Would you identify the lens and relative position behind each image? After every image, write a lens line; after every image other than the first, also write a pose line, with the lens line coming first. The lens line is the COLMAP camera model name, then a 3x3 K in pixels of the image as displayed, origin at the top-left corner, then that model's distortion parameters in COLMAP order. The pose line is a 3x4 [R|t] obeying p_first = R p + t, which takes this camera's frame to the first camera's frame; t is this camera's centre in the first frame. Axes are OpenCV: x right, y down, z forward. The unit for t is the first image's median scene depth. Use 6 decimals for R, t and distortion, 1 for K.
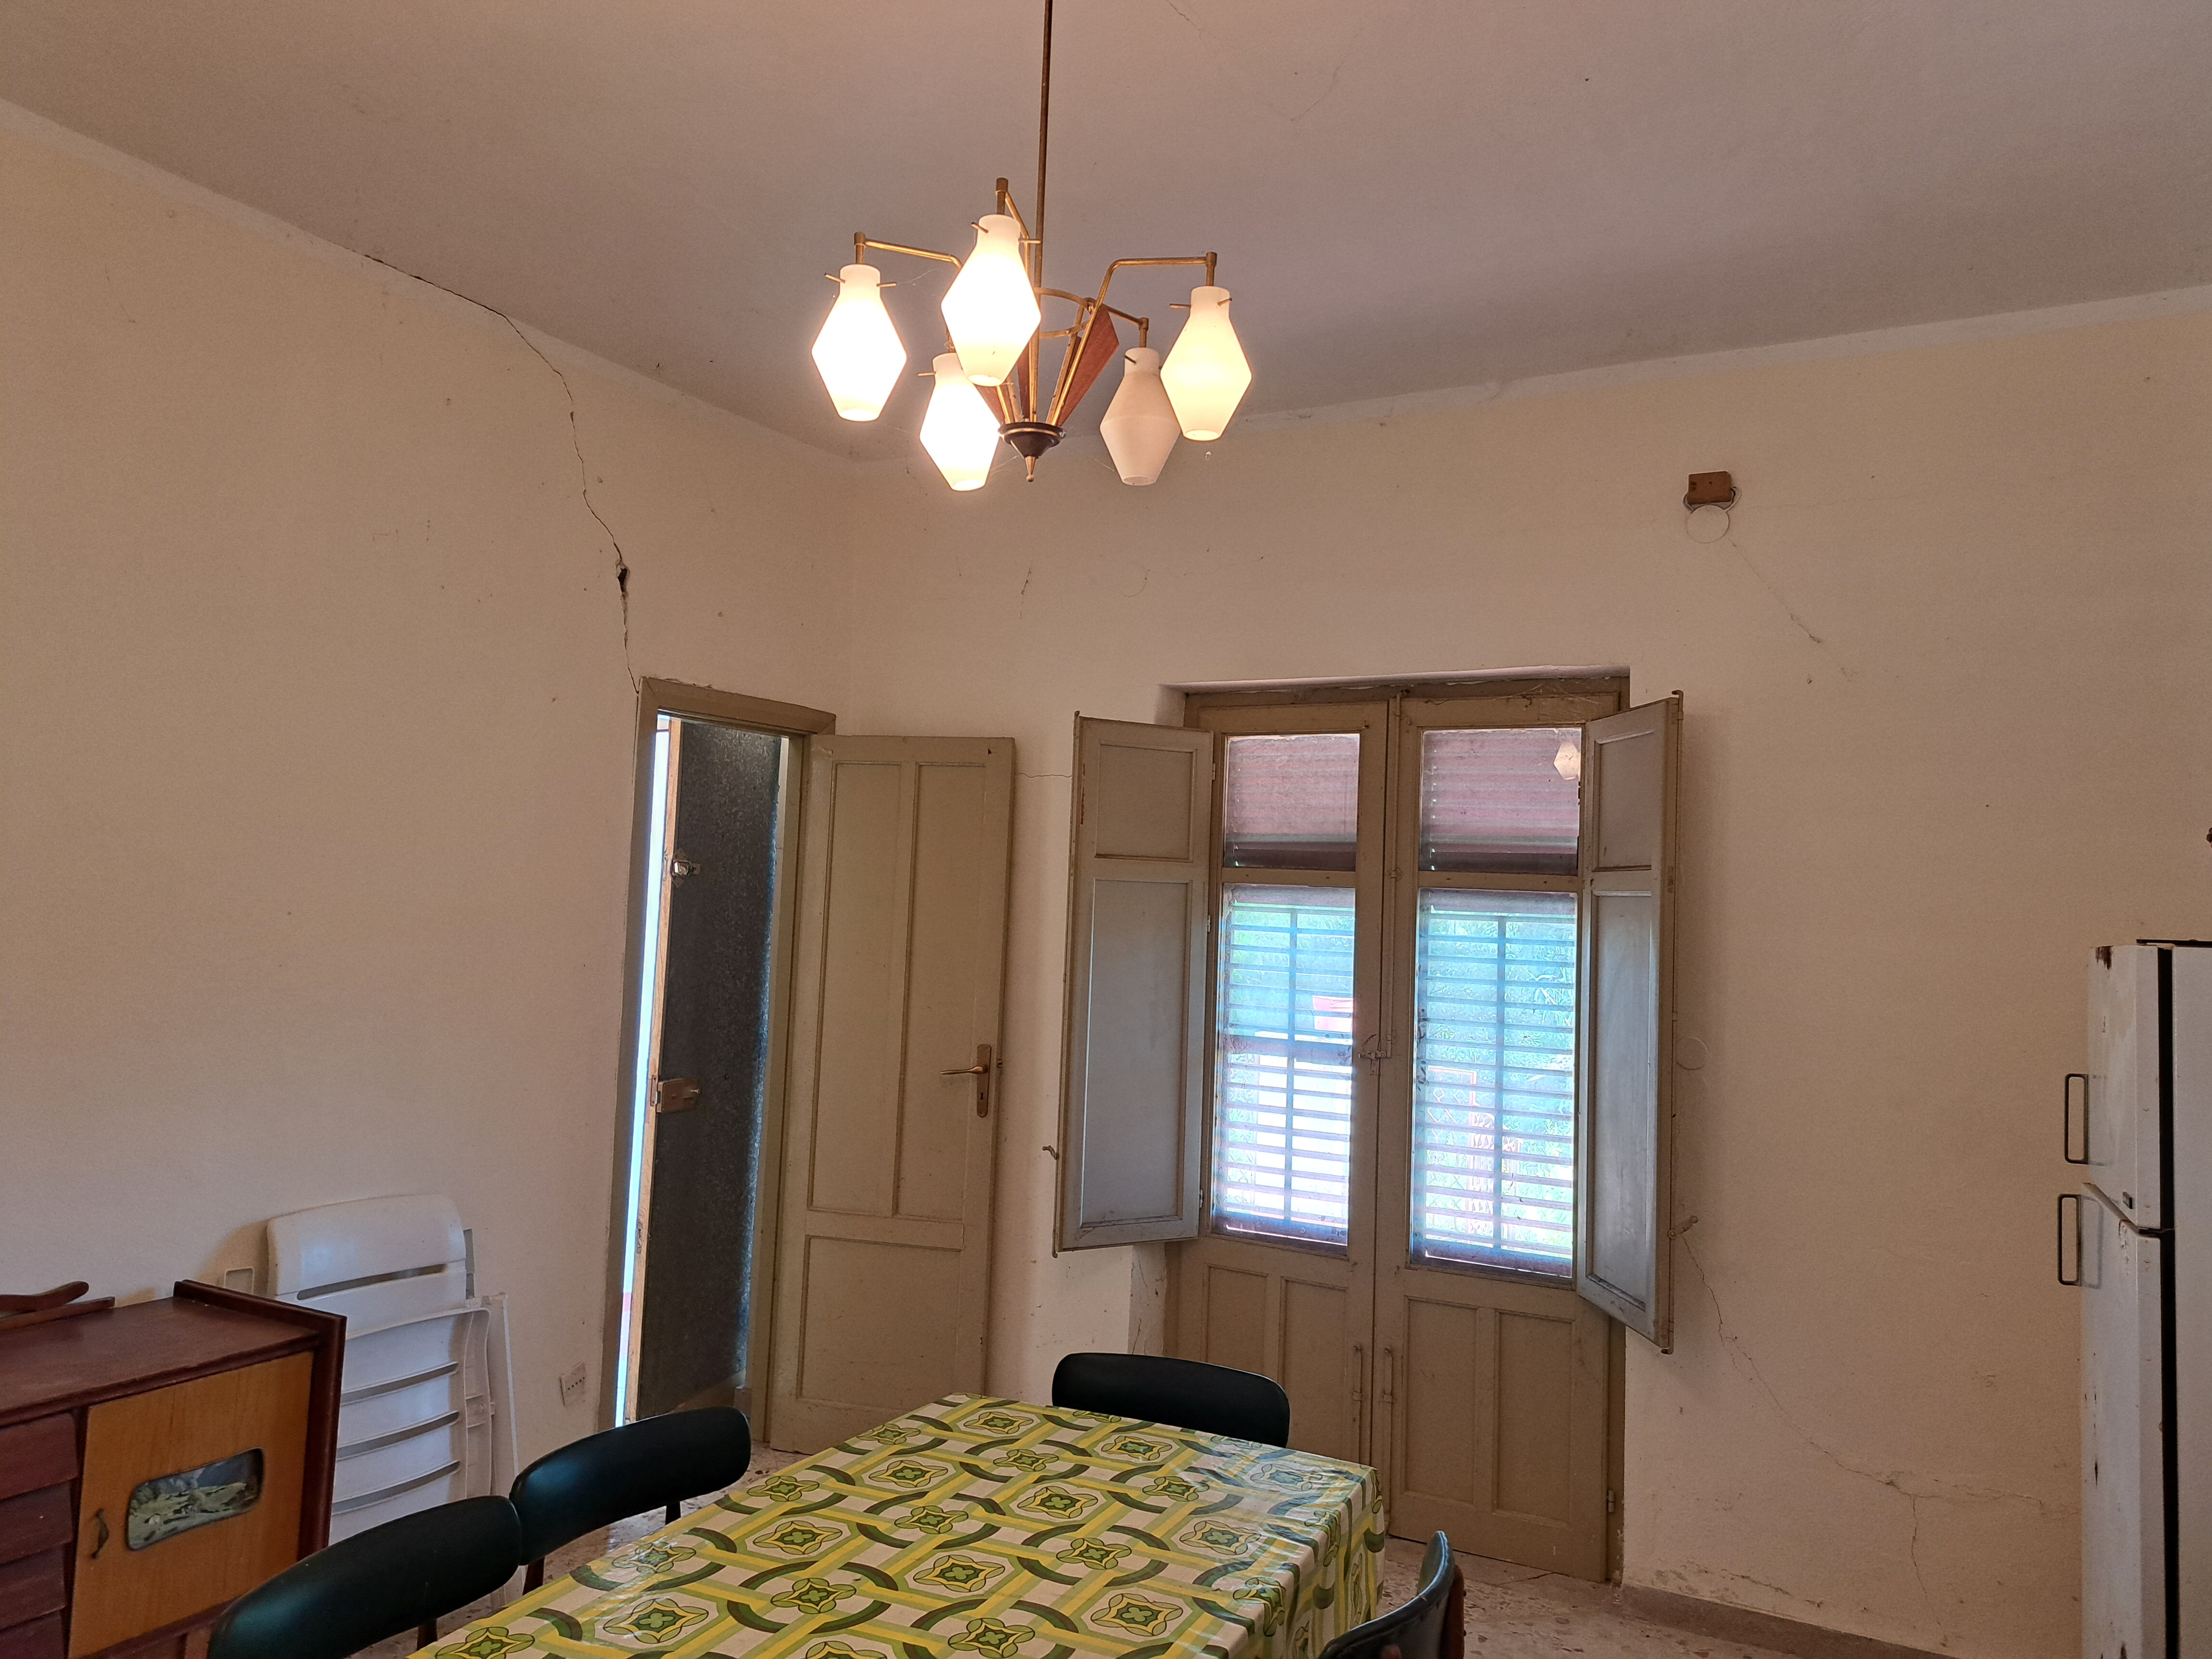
lens RADIAL K [[1575.0, 0, 1111.9], [0, 1575.0, 796.1], [0, 0, 1]] dist [0.212139, -0.325367]
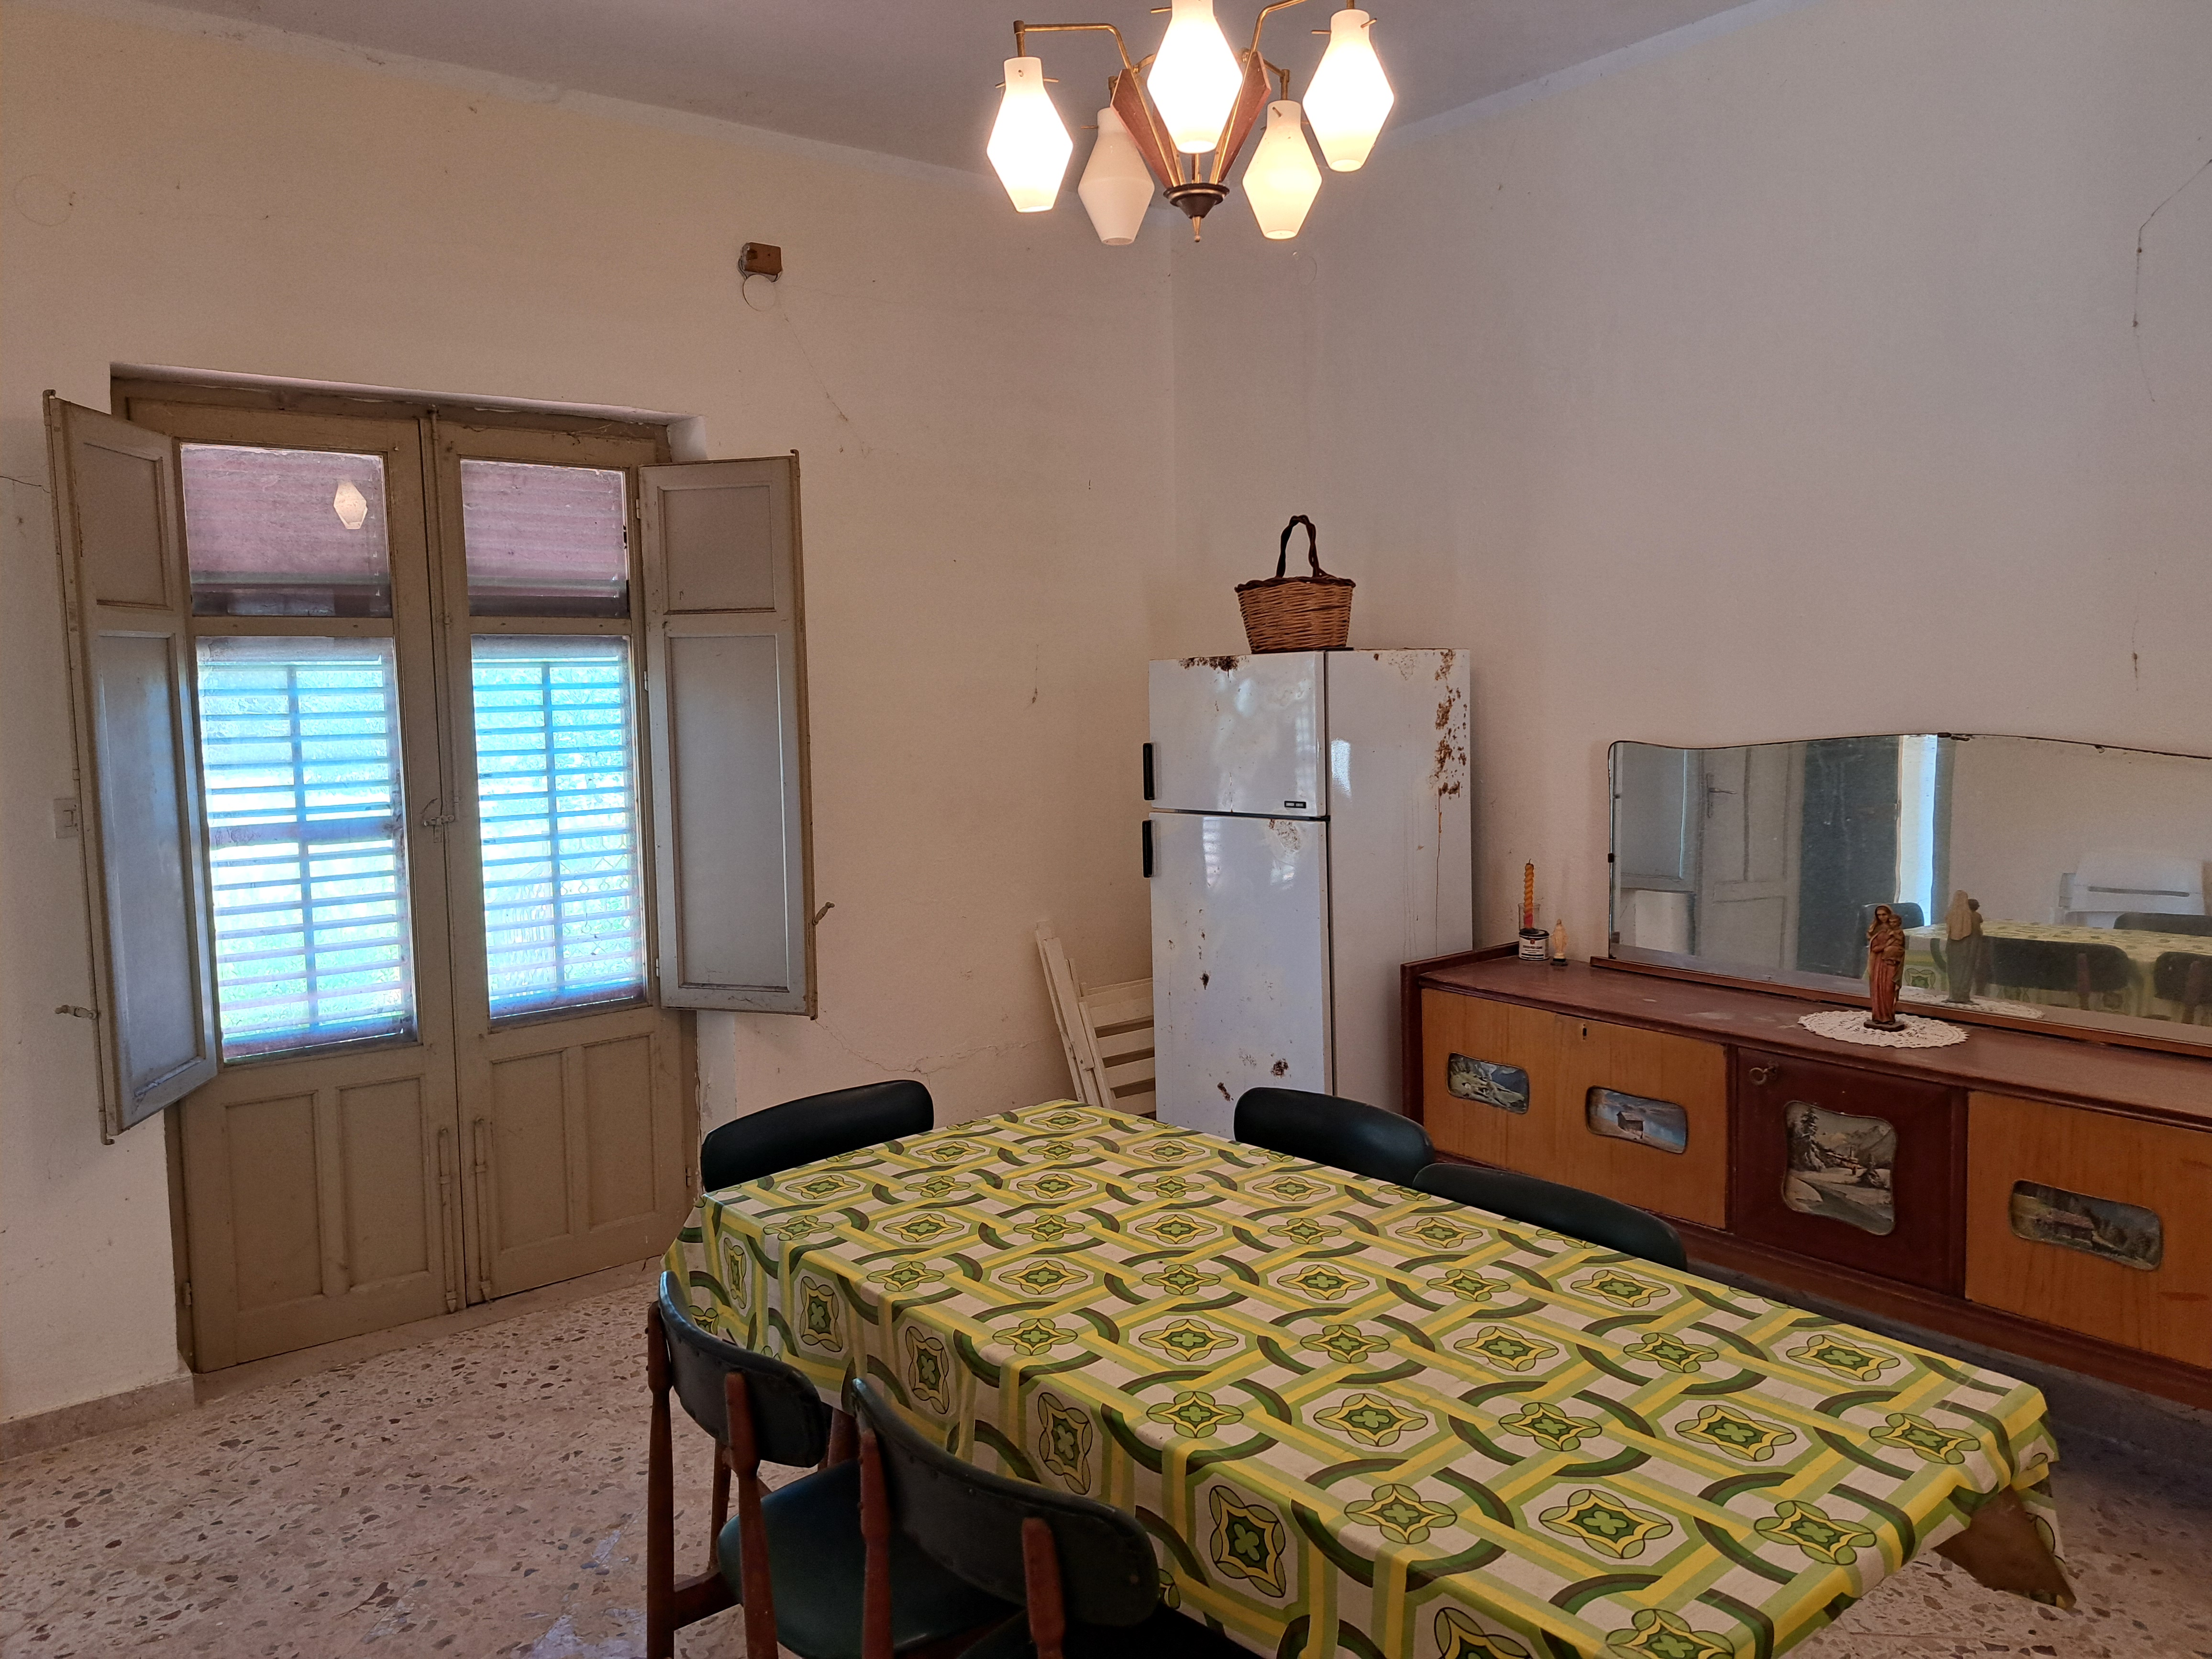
lens RADIAL K [[1576.9, 0, 1120.8], [0, 1576.9, 820.2], [0, 0, 1]] dist [0.048770, -0.002393]
pose [[0.402903, -0.133921, 0.905392, -0.506956], [-0.030610, 0.986712, 0.159571, 0.004845], [-0.914731, -0.092005, 0.393450, 0.286115]]
